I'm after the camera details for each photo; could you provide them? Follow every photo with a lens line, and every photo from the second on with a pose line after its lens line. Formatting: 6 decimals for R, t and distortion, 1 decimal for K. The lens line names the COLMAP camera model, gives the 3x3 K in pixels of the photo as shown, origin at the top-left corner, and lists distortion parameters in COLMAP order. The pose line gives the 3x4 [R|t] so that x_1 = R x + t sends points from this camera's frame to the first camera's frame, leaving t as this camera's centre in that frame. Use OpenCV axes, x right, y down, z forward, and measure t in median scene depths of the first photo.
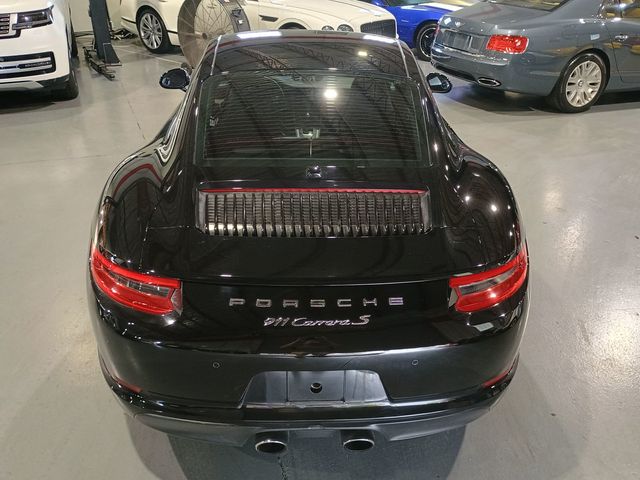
lens RADIAL K [[551.4, 0, 331.1], [0, 551.4, 243.8], [0, 0, 1]] dist [0.063181, -0.084330]
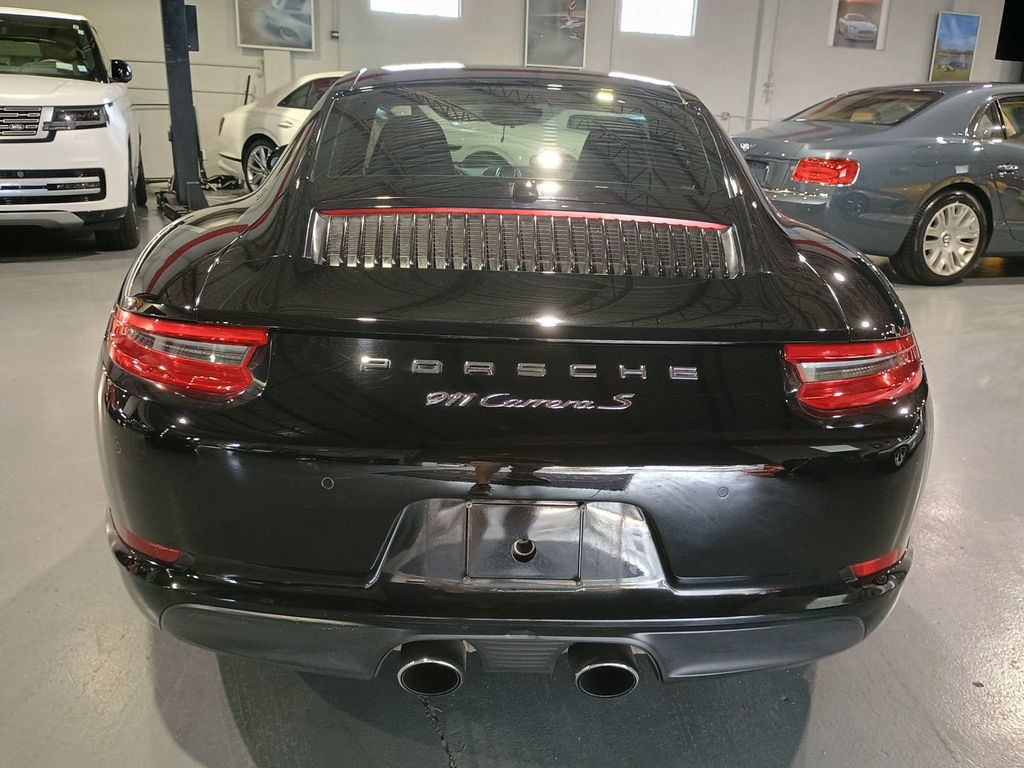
lens RADIAL K [[879.9, 0, 525.6], [0, 879.9, 402.4], [0, 0, 1]] dist [0.090596, -0.134307]
pose [[0.999750, 0.019041, -0.011719, -0.005631], [-0.020750, 0.985360, -0.169220, 0.080580], [0.008326, 0.169421, 0.985509, 0.057079]]
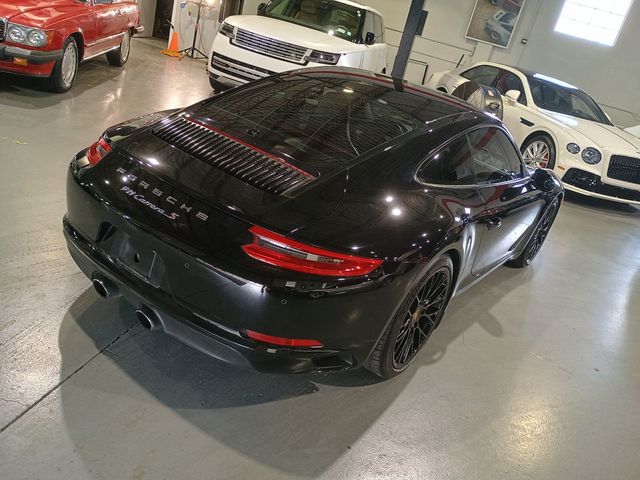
lens RADIAL K [[551.4, 0, 331.1], [0, 551.4, 243.8], [0, 0, 1]] dist [0.063181, -0.084330]
pose [[0.773063, 0.397928, -0.493991, 0.293039], [-0.479933, 0.876135, -0.045303, 0.022333], [0.414776, 0.272105, 0.868286, 0.014390]]
